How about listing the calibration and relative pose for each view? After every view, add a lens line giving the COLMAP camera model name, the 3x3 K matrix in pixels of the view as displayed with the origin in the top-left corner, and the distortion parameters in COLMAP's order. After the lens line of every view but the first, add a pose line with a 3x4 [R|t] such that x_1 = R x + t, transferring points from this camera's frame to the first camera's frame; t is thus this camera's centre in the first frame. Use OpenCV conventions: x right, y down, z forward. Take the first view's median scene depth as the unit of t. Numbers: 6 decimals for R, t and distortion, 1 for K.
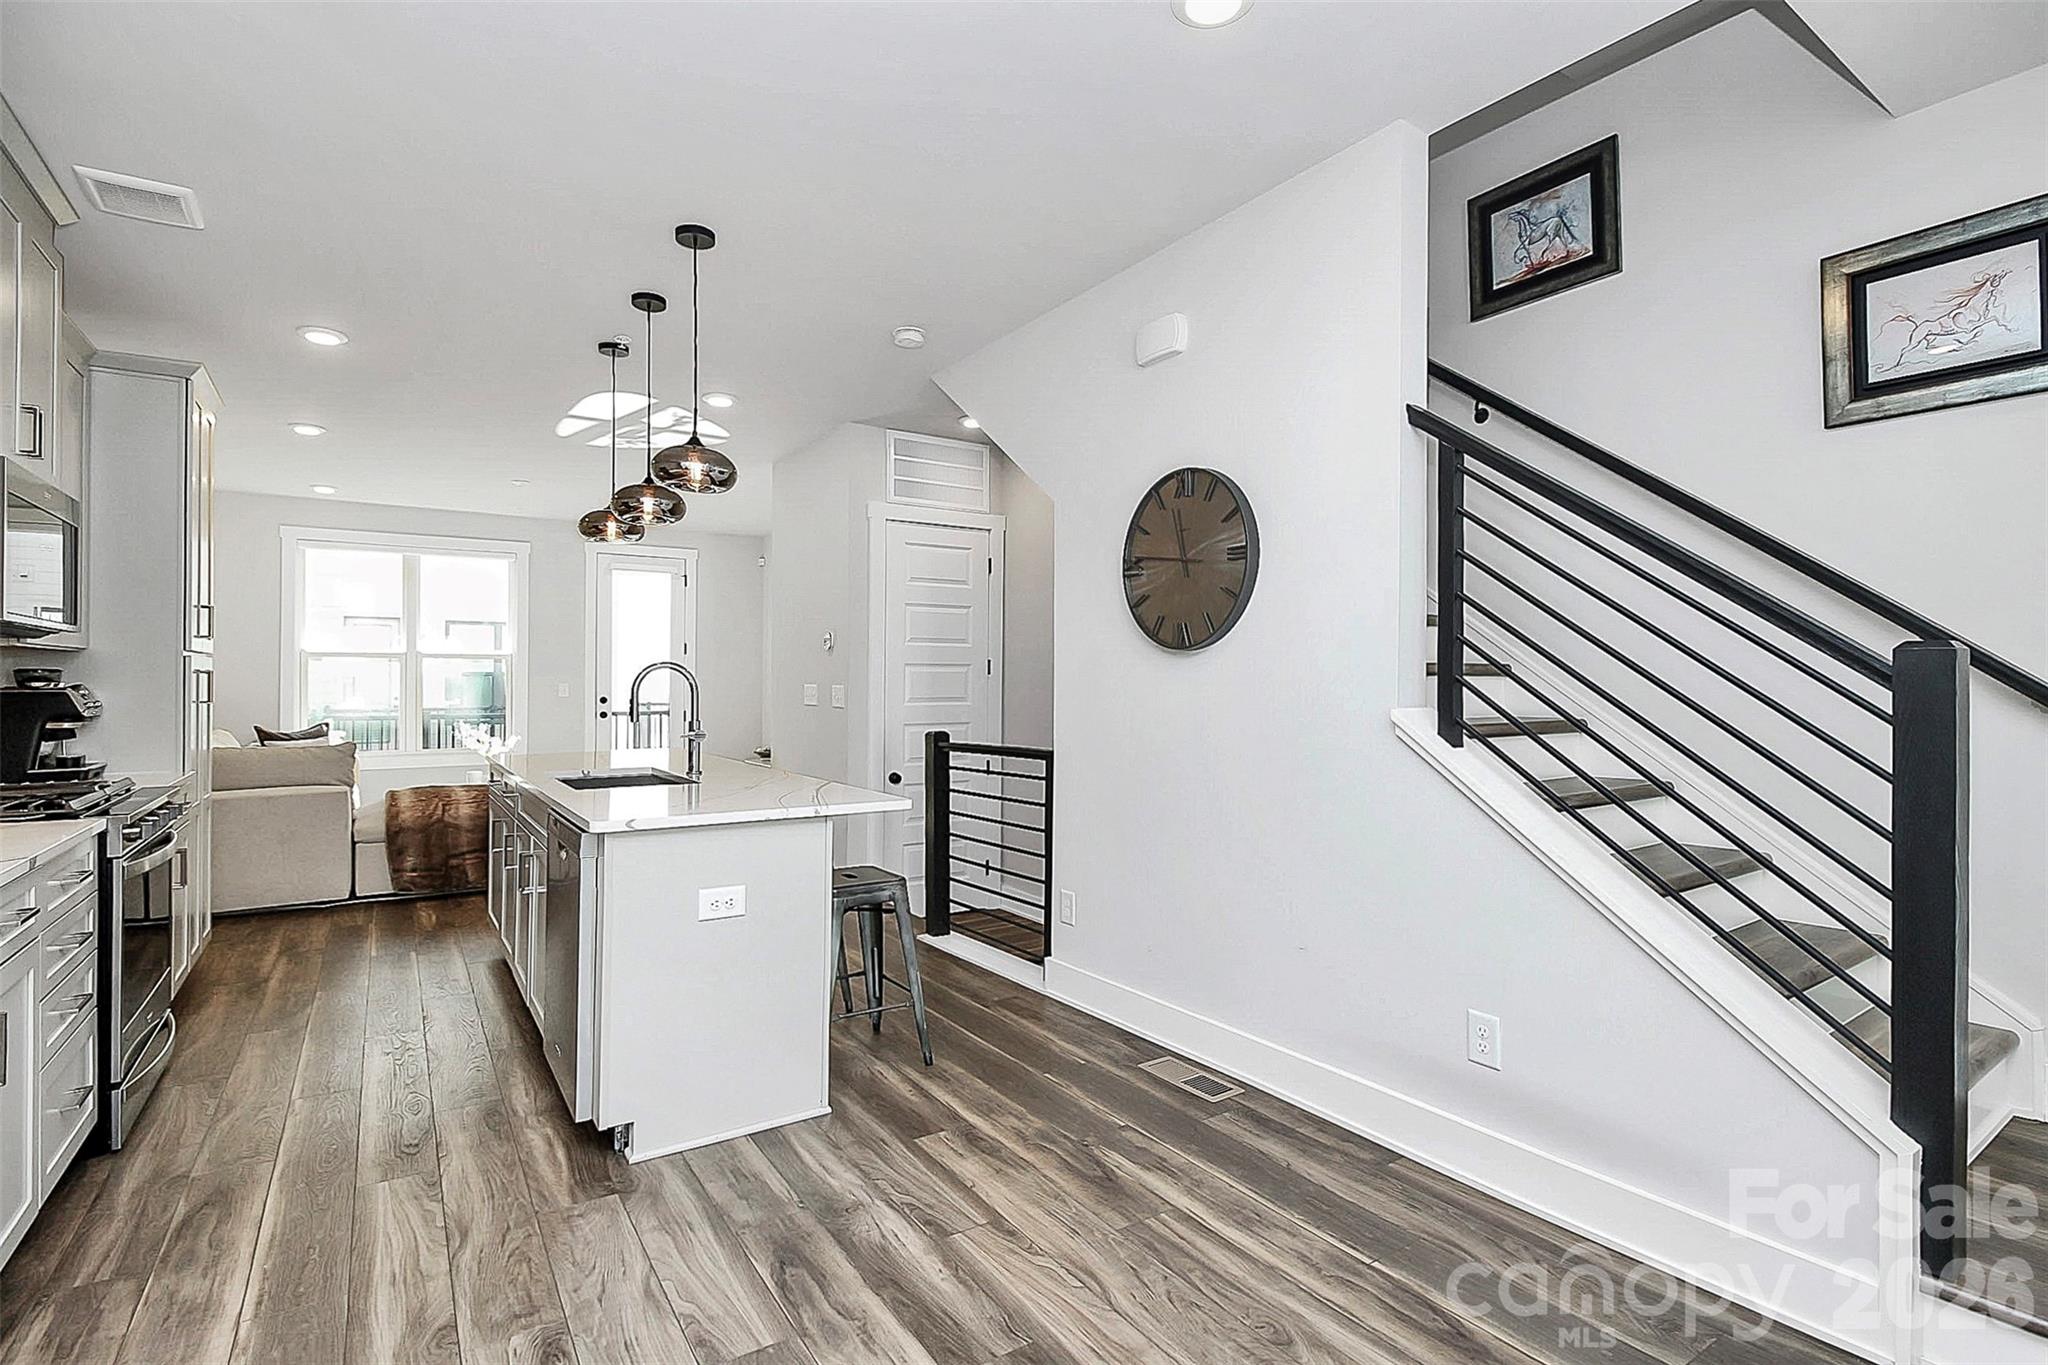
lens RADIAL K [[981.6, 0, 1071.0], [0, 981.6, 670.1], [0, 0, 1]] dist [-0.006956, -0.000746]
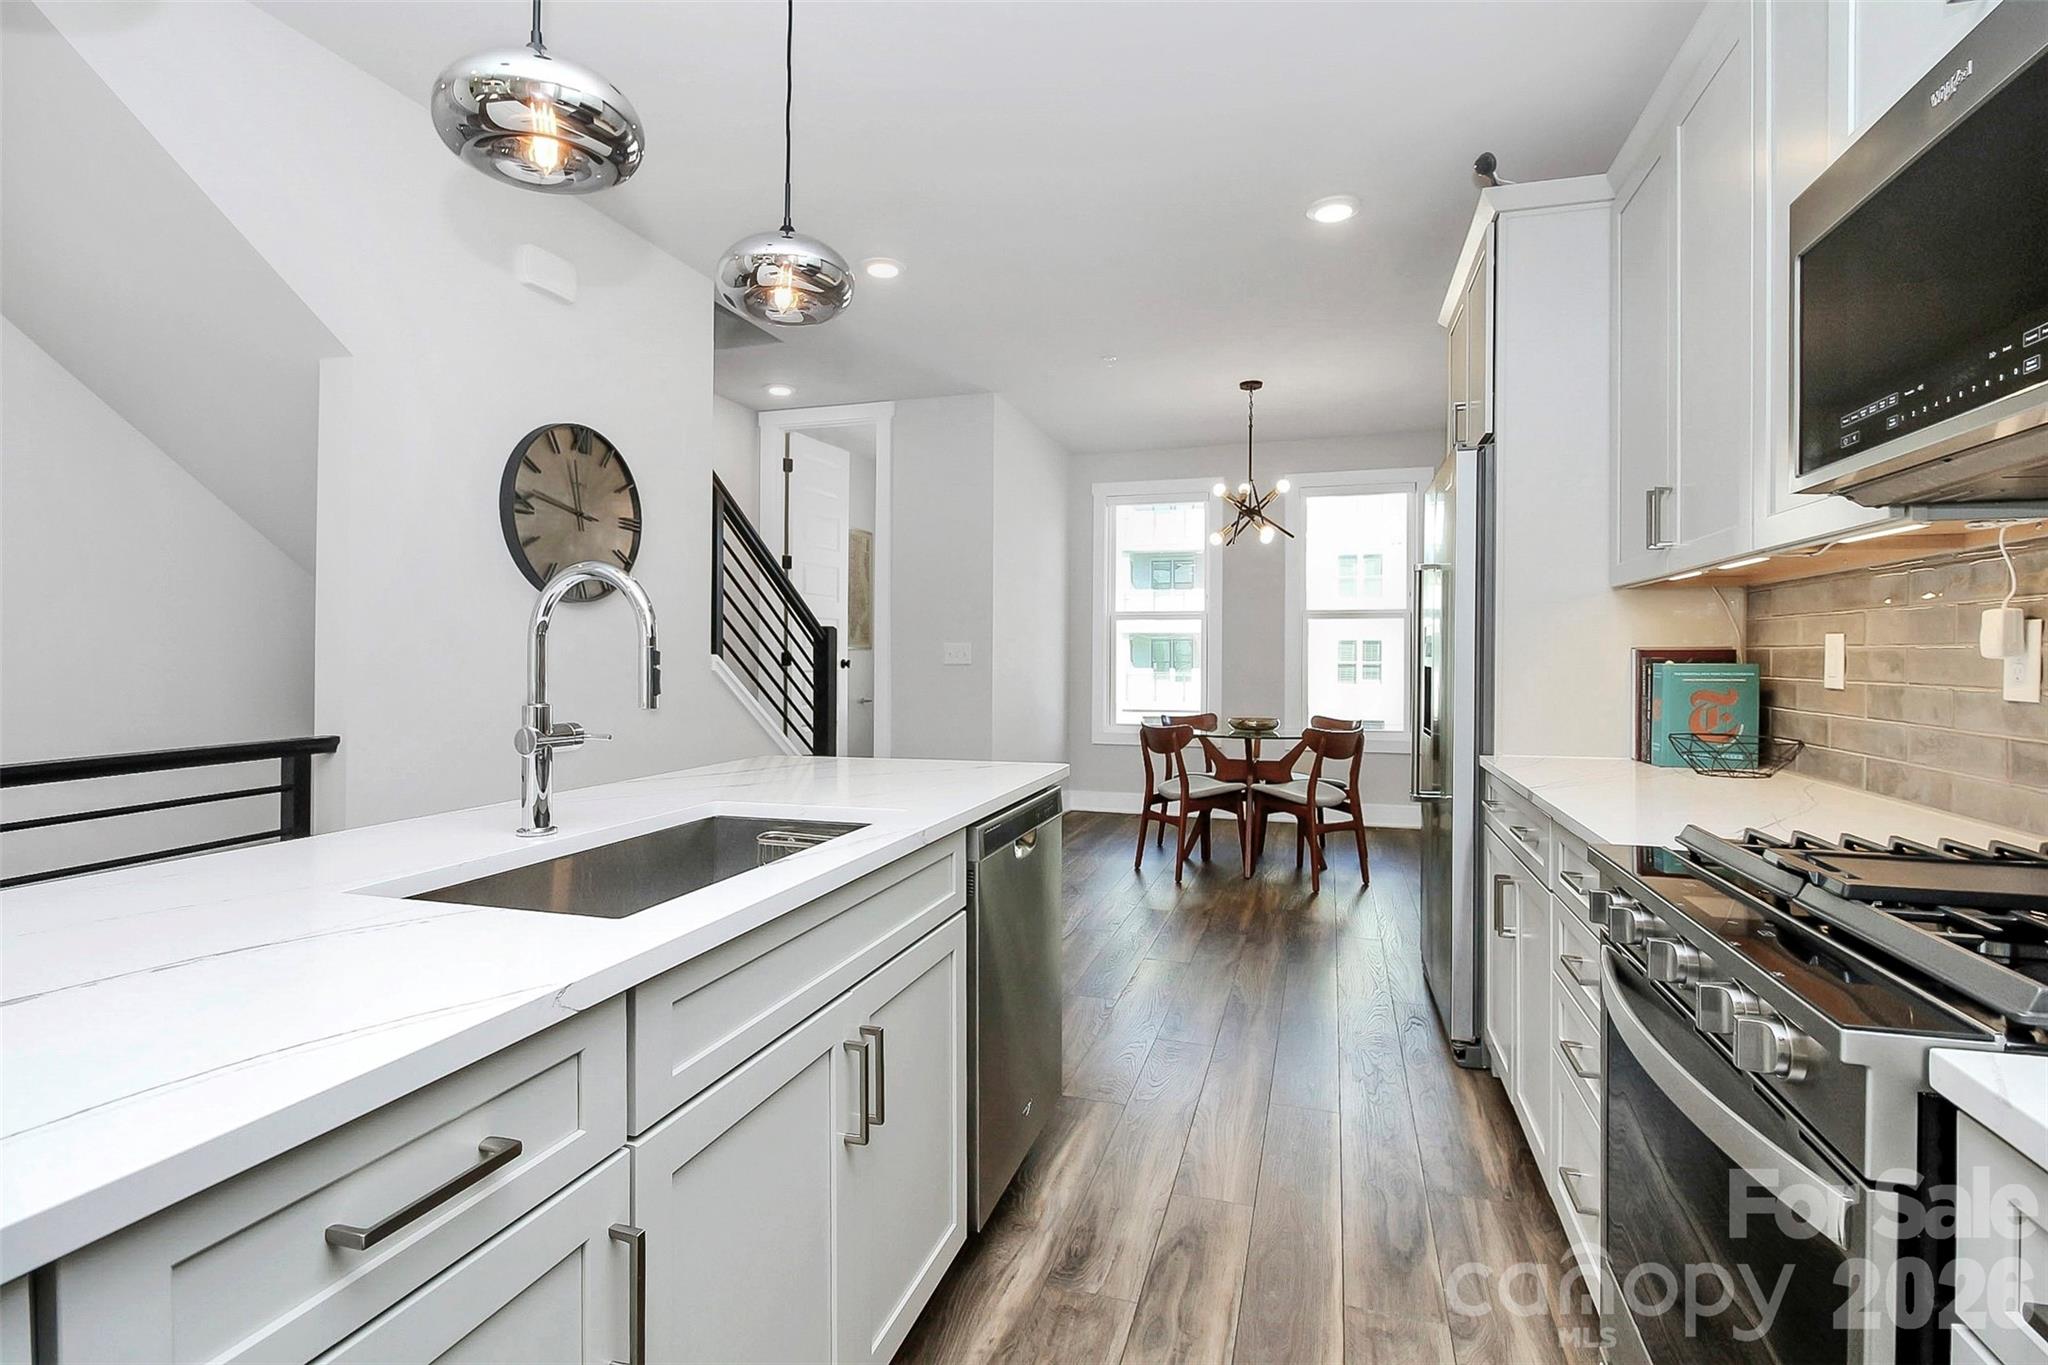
lens RADIAL K [[935.7, 0, 1018.7], [0, 935.7, 675.3], [0, 0, 1]] dist [-0.016394, -0.000020]
pose [[-0.598818, -0.016323, 0.800719, -0.828273], [-0.007368, 0.999862, 0.014872, 0.032359], [-0.800851, 0.003006, -0.598856, 1.089517]]
